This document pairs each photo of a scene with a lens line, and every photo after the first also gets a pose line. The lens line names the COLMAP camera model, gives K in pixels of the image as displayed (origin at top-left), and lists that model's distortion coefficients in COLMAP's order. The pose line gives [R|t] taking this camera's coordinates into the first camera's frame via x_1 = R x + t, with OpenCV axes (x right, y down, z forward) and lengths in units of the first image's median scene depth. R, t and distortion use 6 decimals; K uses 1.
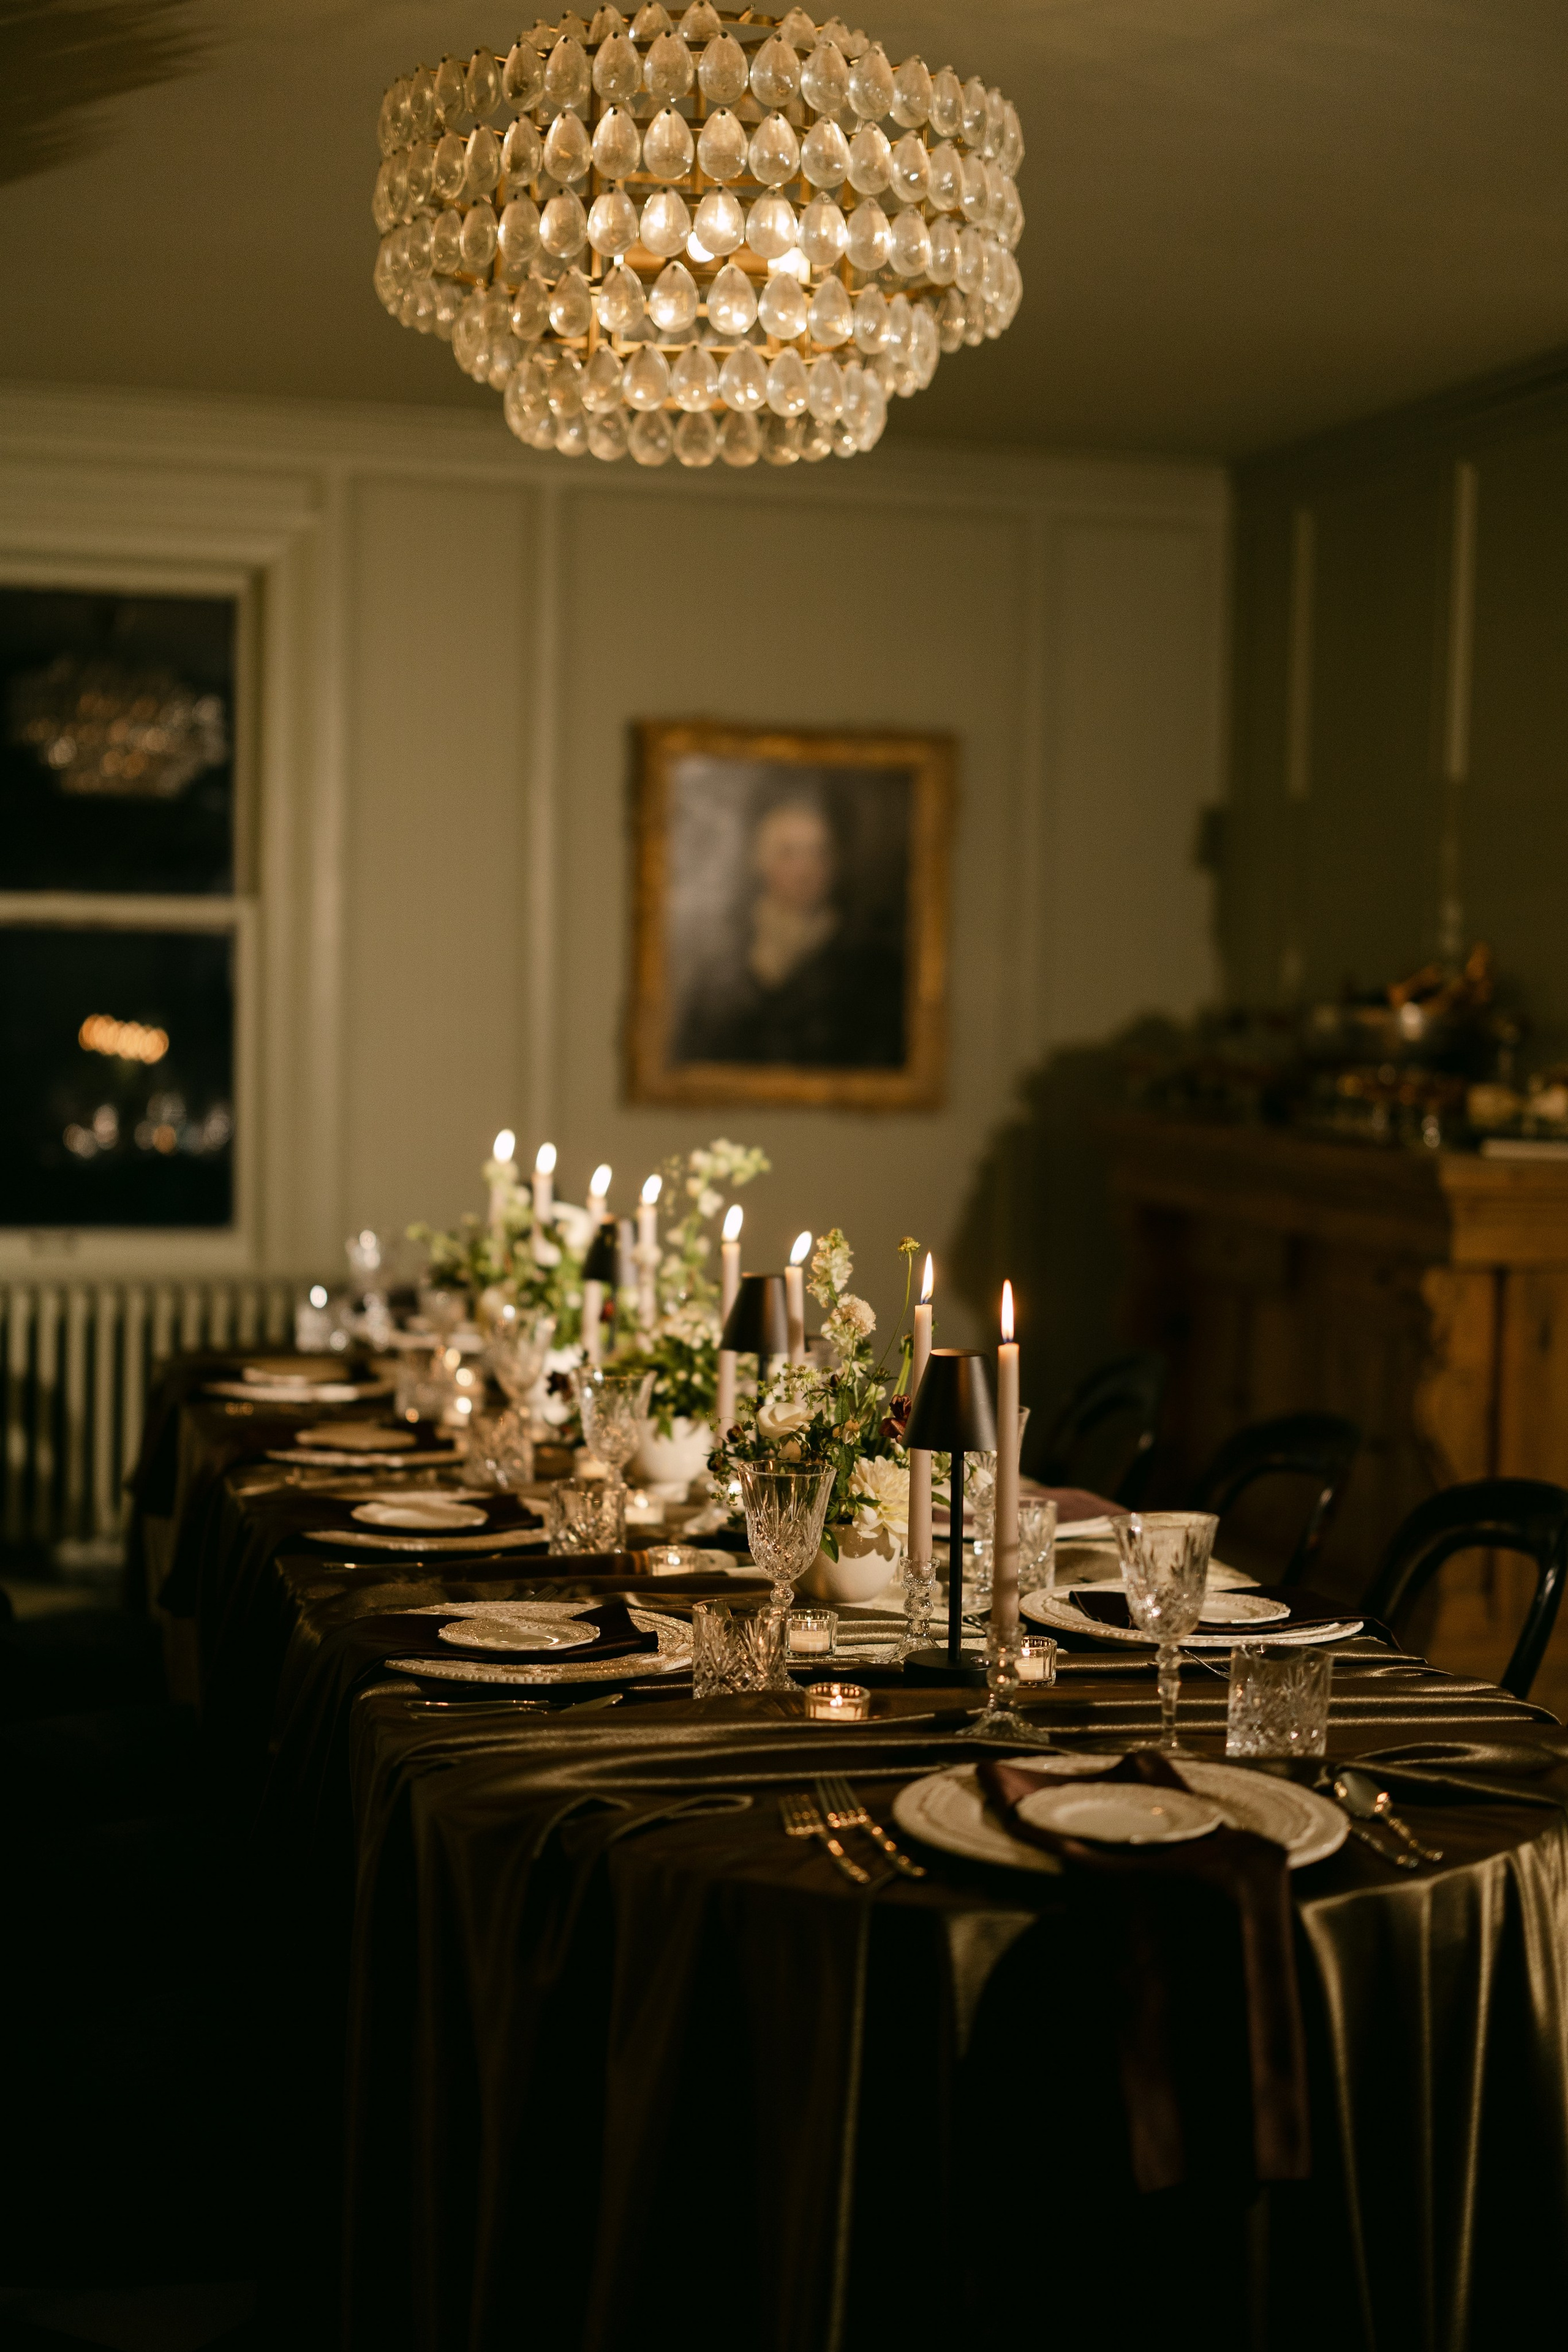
lens RADIAL K [[3519.9, 0, 734.4], [0, 3519.9, 1171.4], [0, 0, 1]] dist [0.008128, 0.000000]
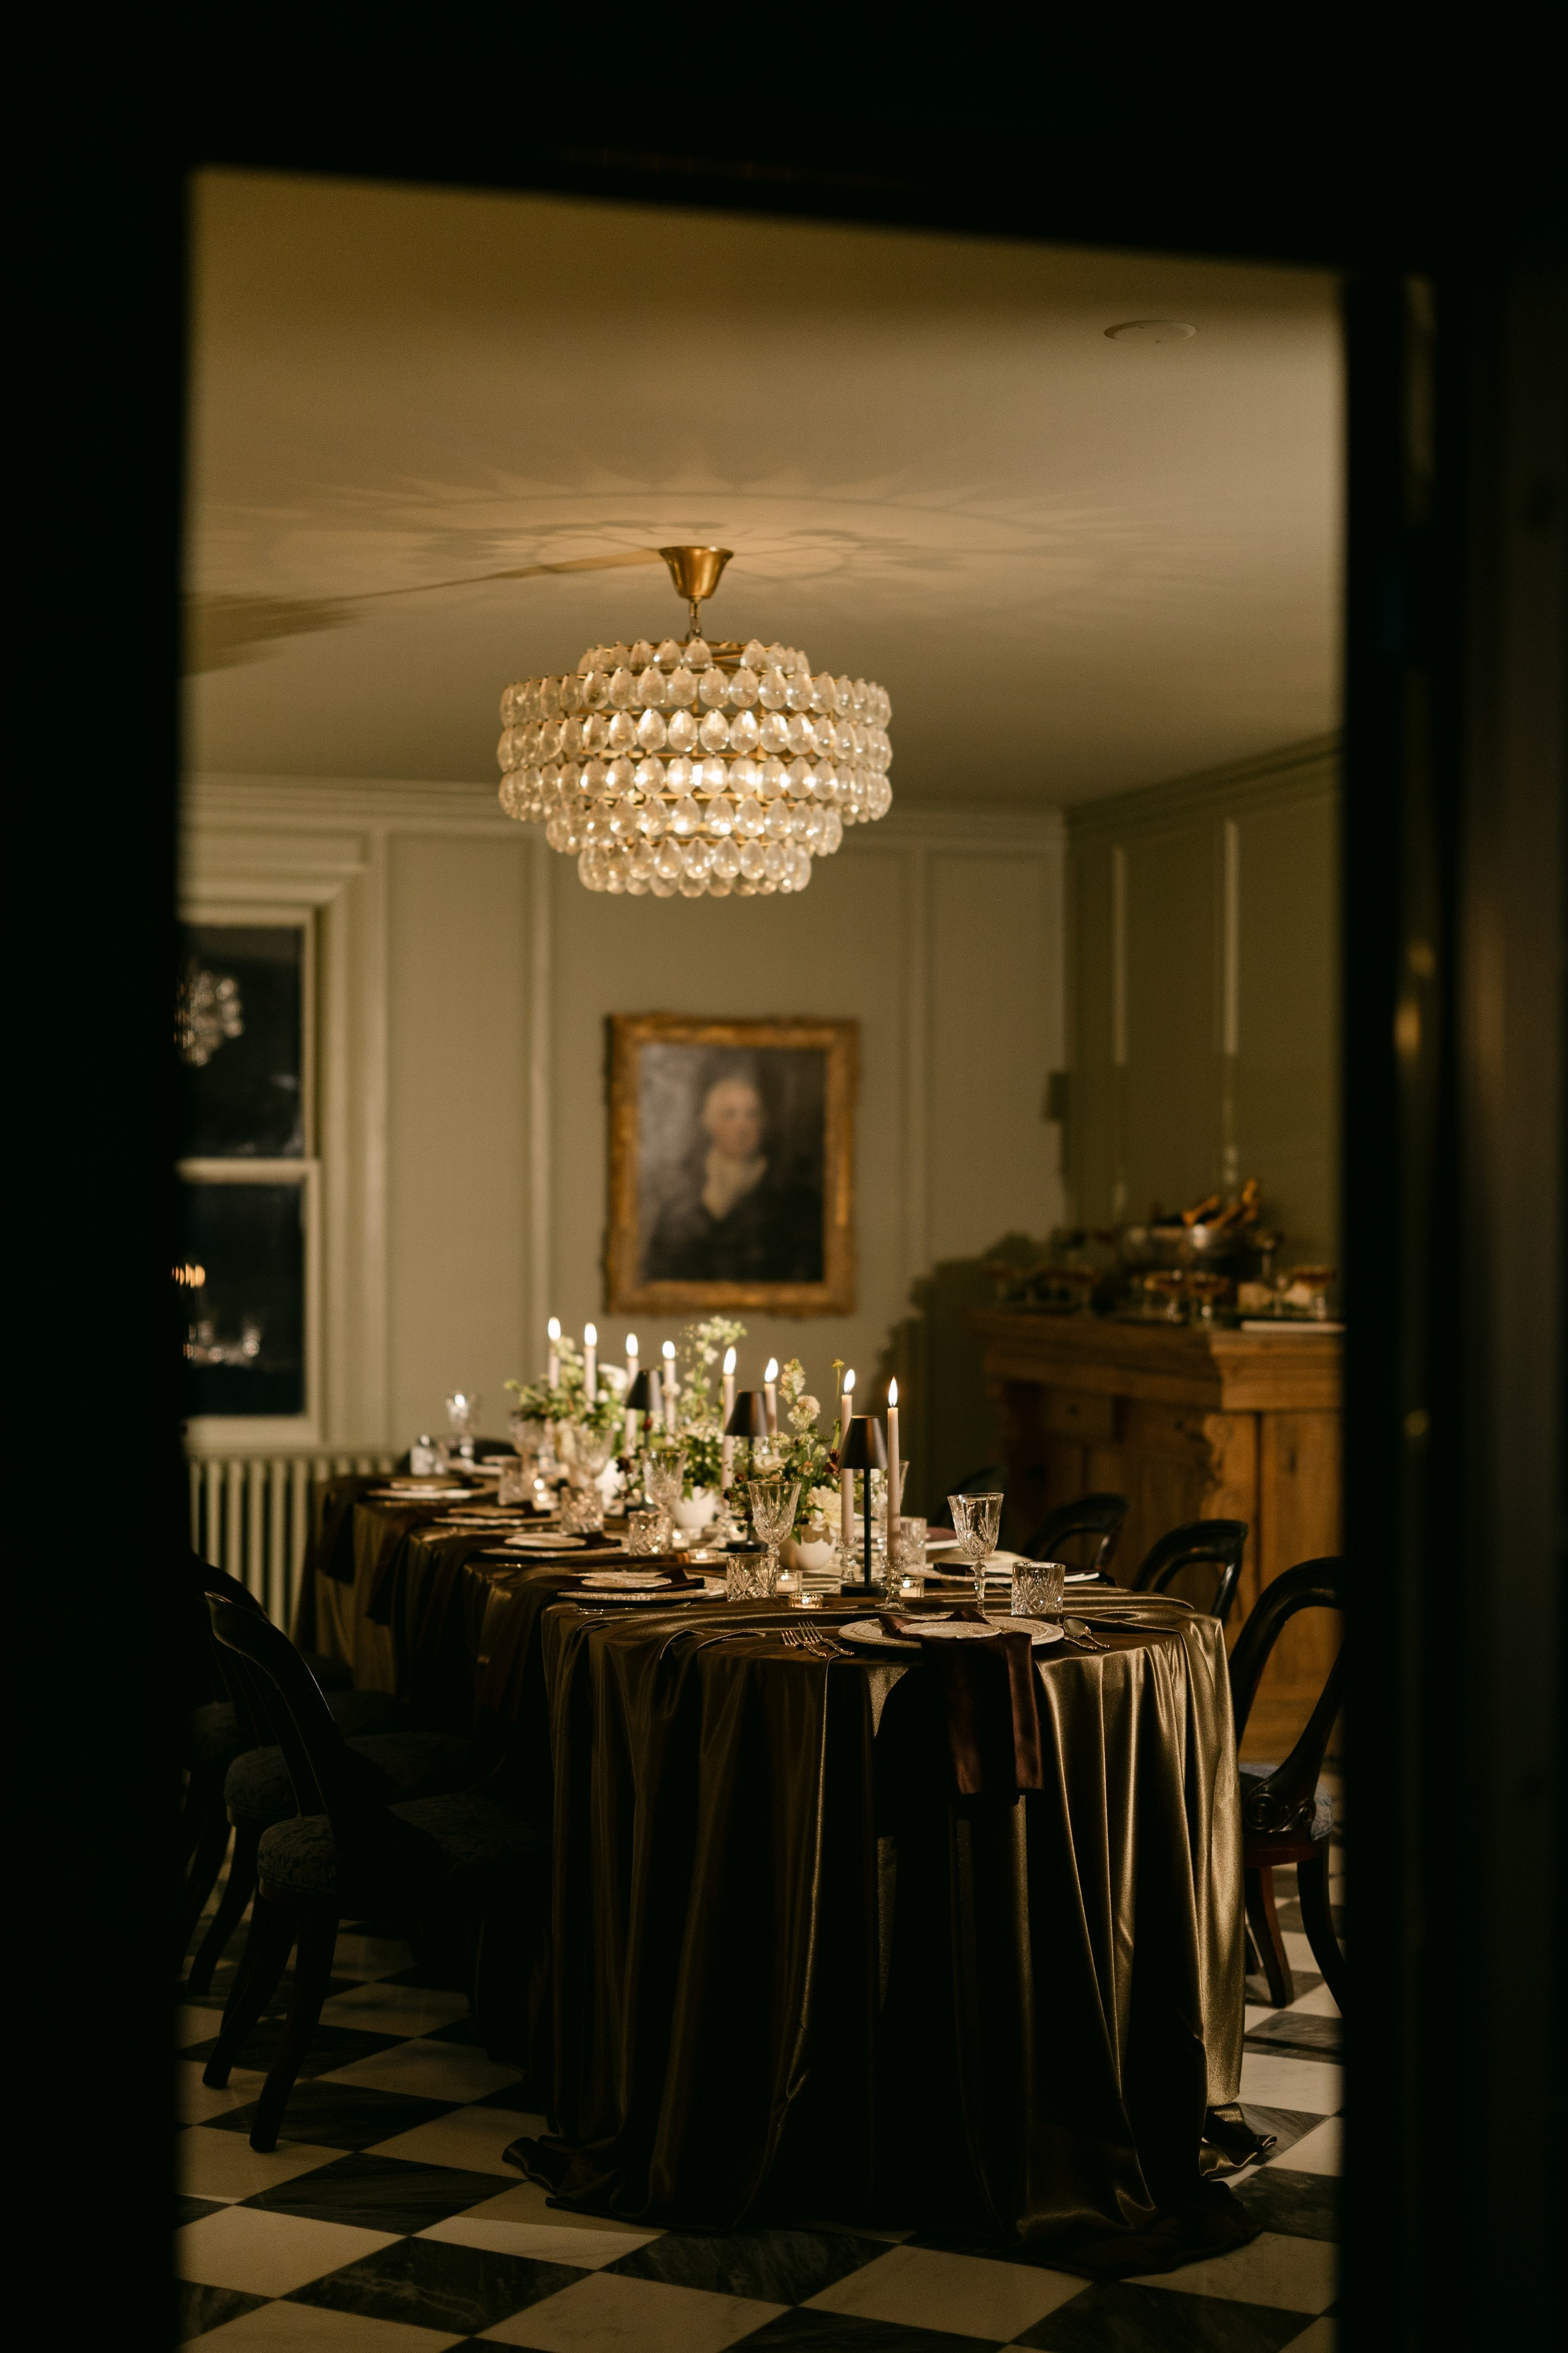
lens RADIAL K [[3521.1, 0, 780.0], [0, 3521.1, 1172.7], [0, 0, 1]] dist [0.008128, 0.000000]
pose [[0.999051, -0.017422, 0.039920, -0.038036], [0.019973, 0.997724, -0.064411, 0.029867], [-0.038707, 0.065147, 0.997125, -0.607458]]
